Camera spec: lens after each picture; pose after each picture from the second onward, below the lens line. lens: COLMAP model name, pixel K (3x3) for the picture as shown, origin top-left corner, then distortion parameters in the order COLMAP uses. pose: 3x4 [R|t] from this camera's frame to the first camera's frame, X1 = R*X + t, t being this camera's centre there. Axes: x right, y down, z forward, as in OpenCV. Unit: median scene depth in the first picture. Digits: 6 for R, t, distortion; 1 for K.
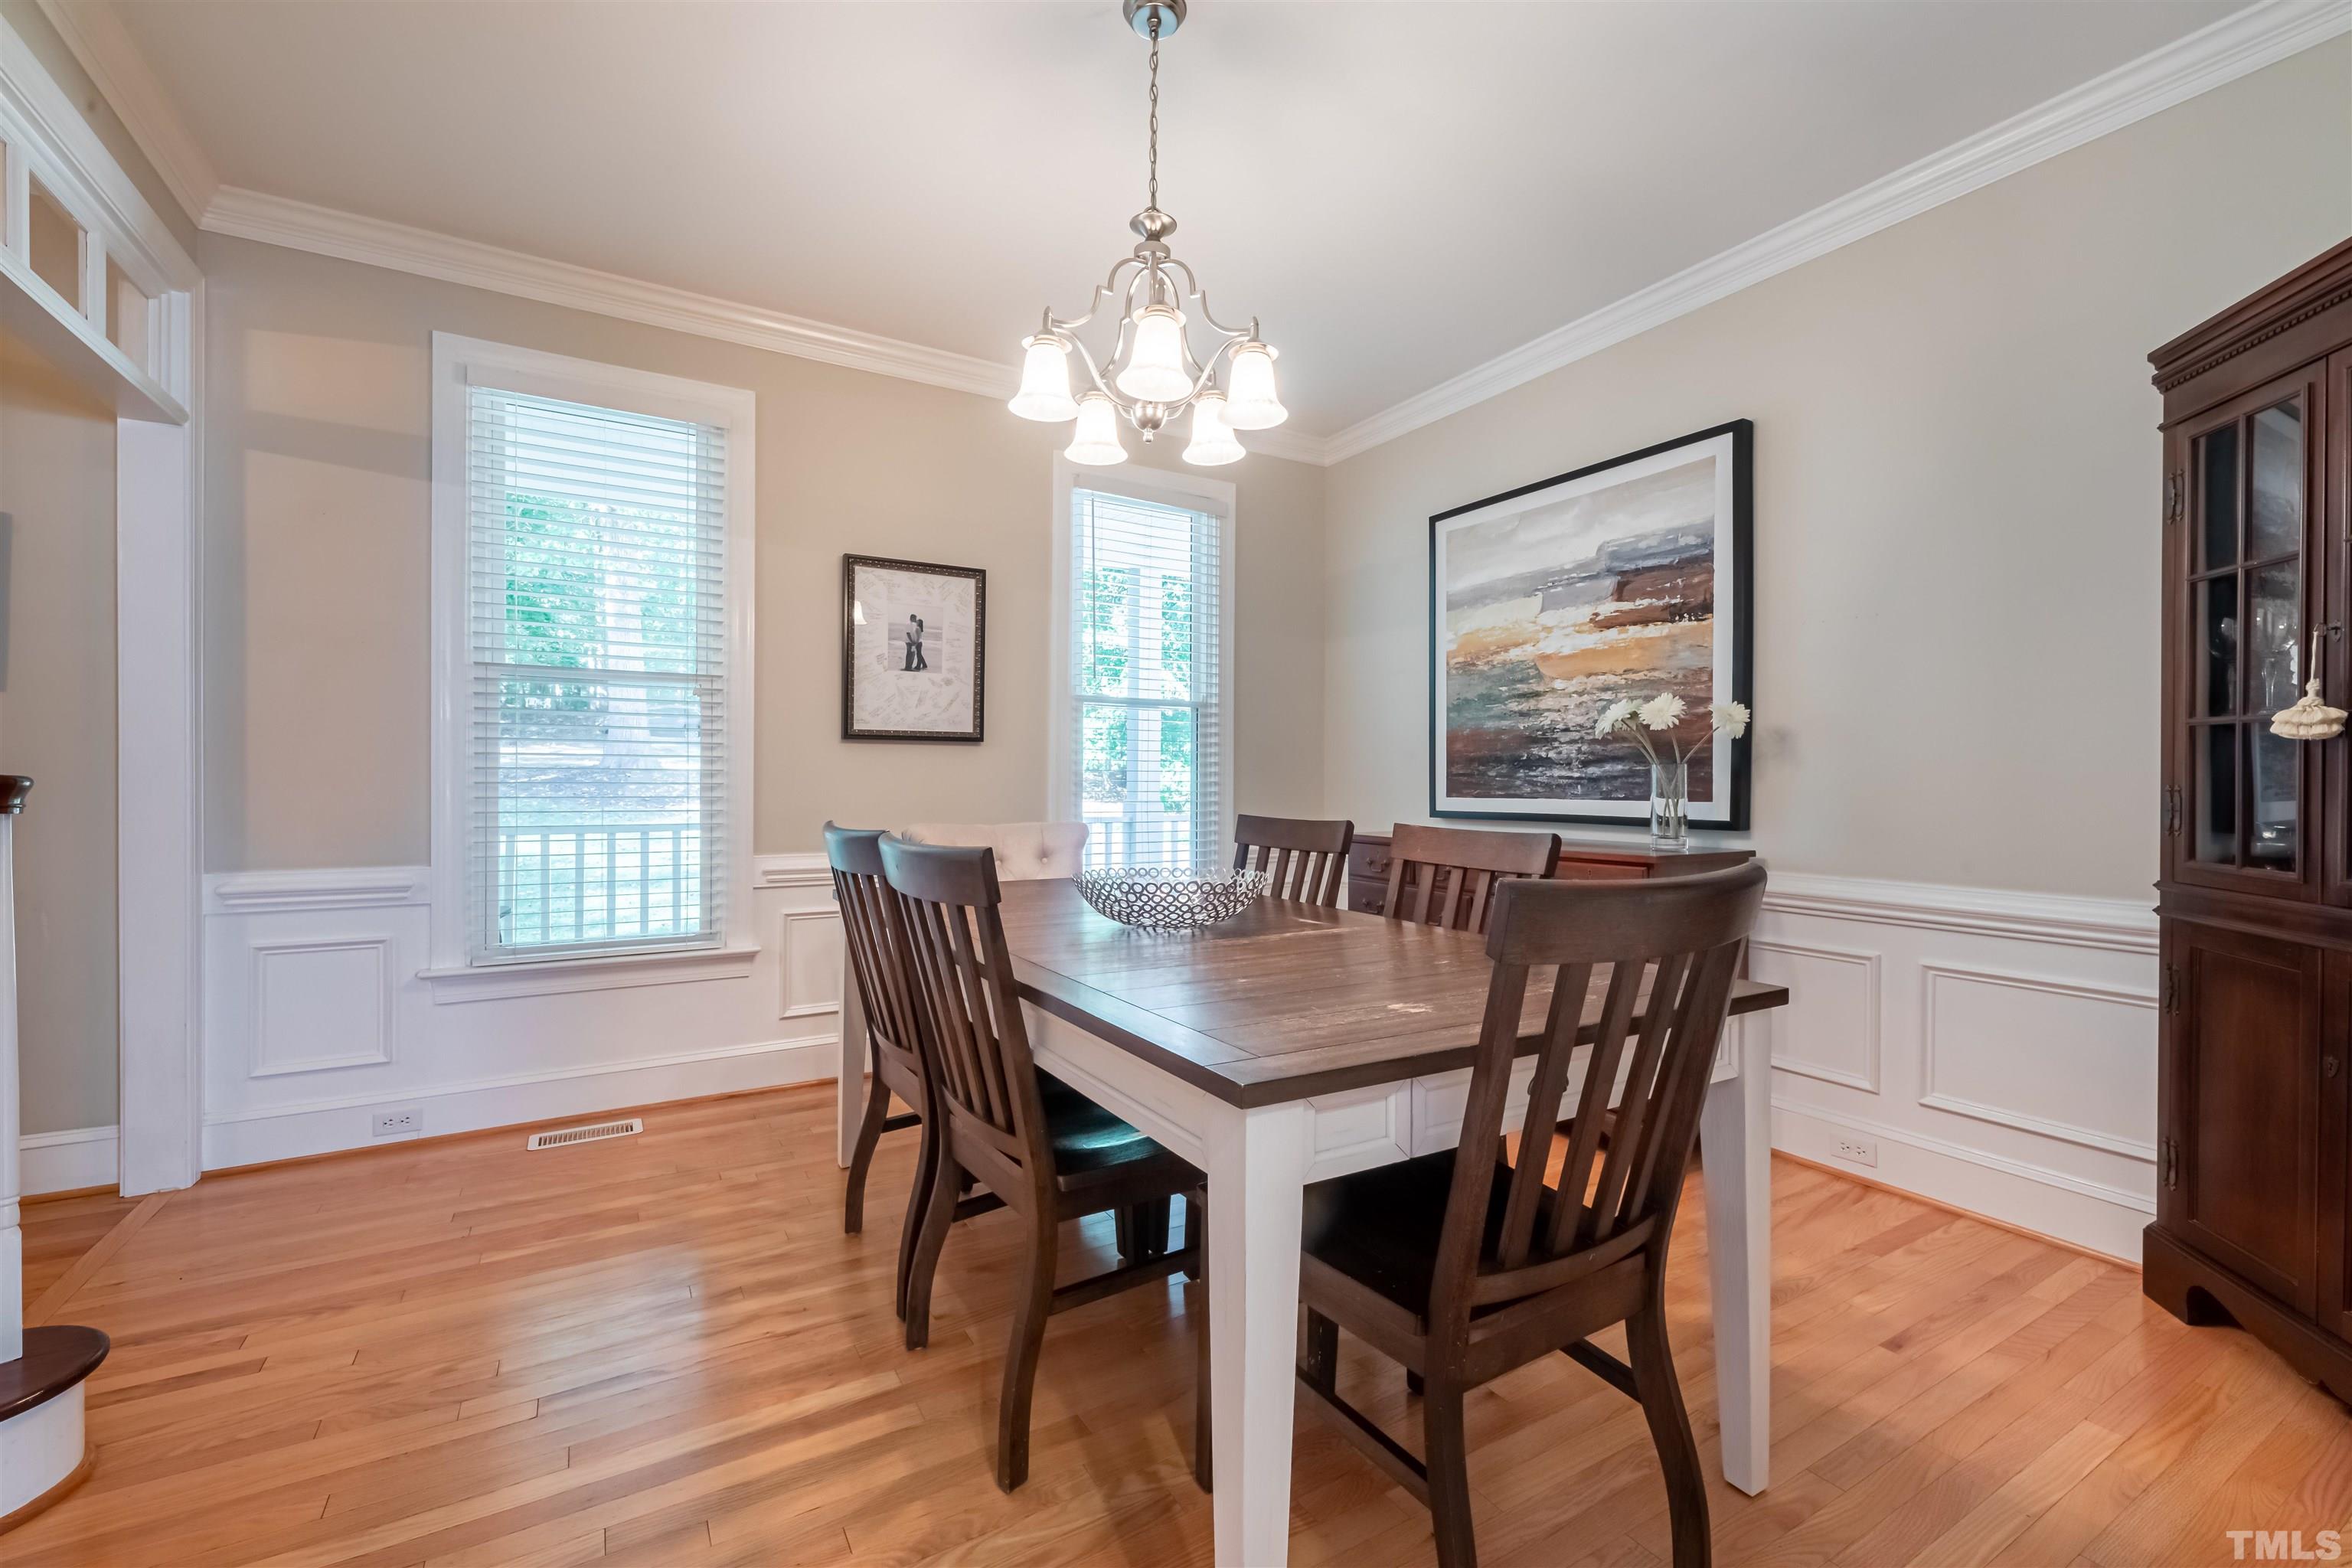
lens RADIAL K [[966.8, 0, 1181.1], [0, 966.8, 782.6], [0, 0, 1]] dist [0.000477, 0.000070]
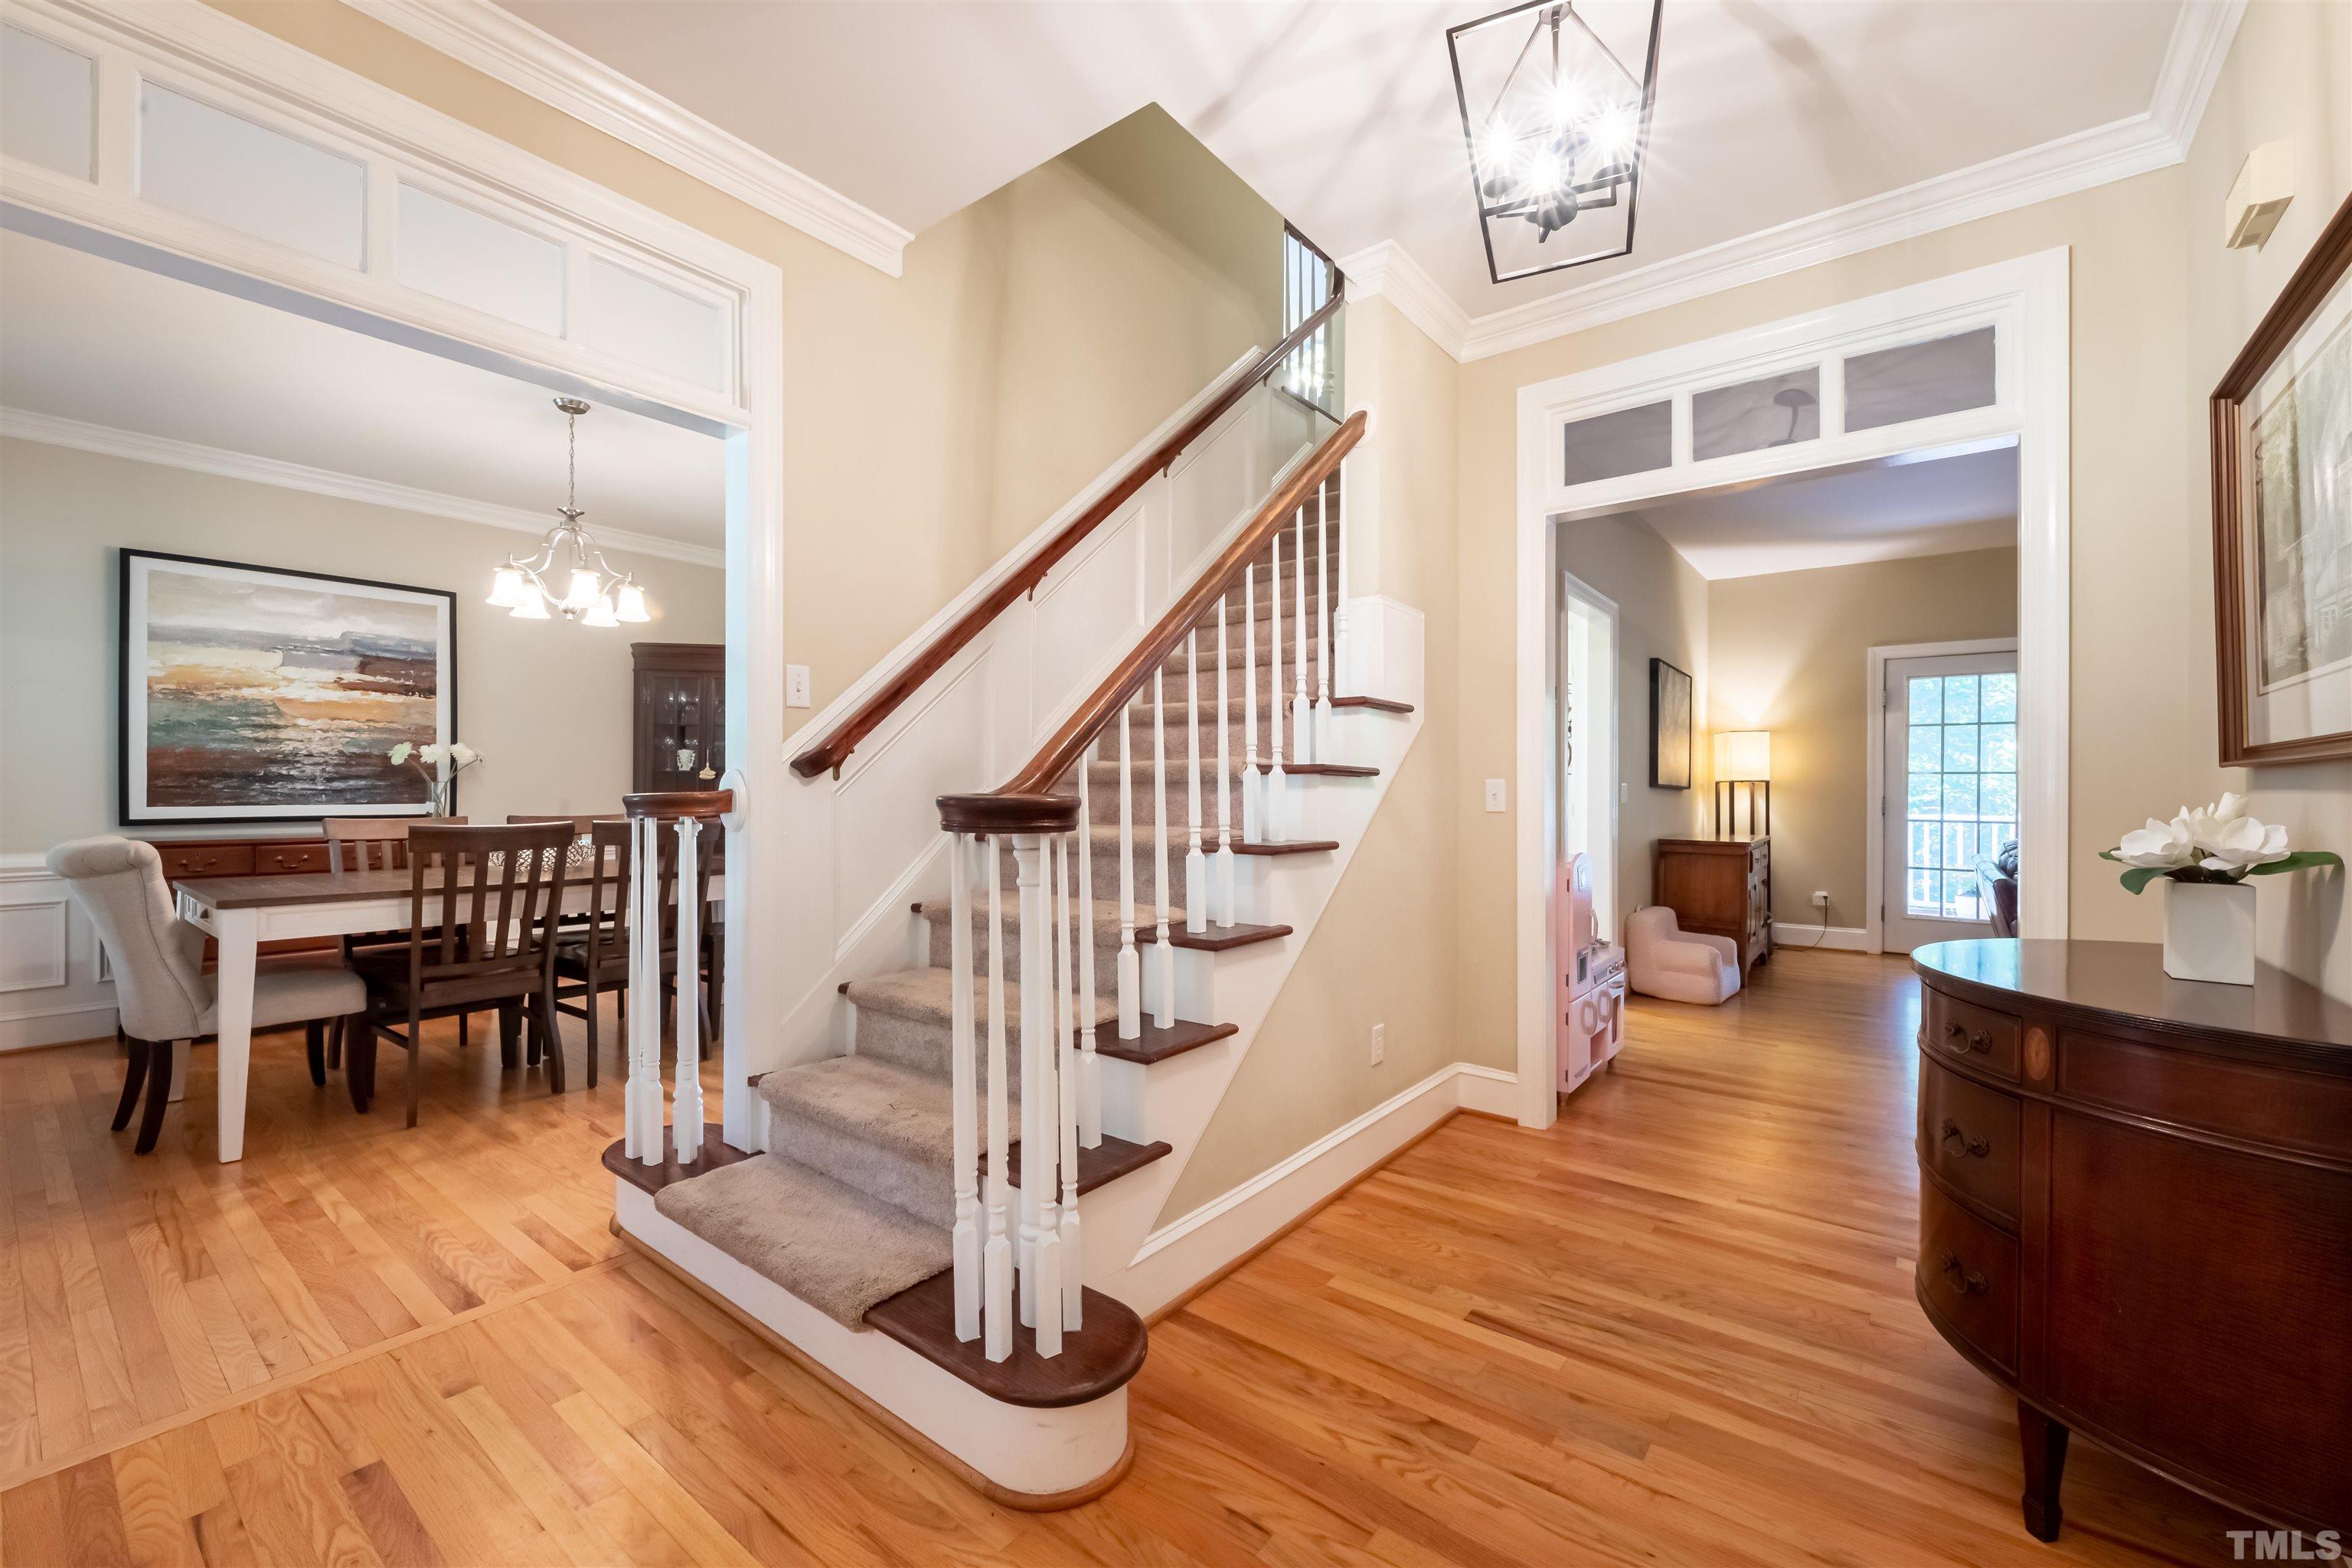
lens RADIAL K [[966.8, 0, 1171.9], [0, 966.8, 788.5], [0, 0, 1]] dist [0.000477, 0.000070]
pose [[-0.350024, -0.005438, 0.936725, -1.356713], [-0.003758, 0.999983, 0.004401, -0.017295], [-0.936733, -0.001979, -0.350038, 0.320277]]
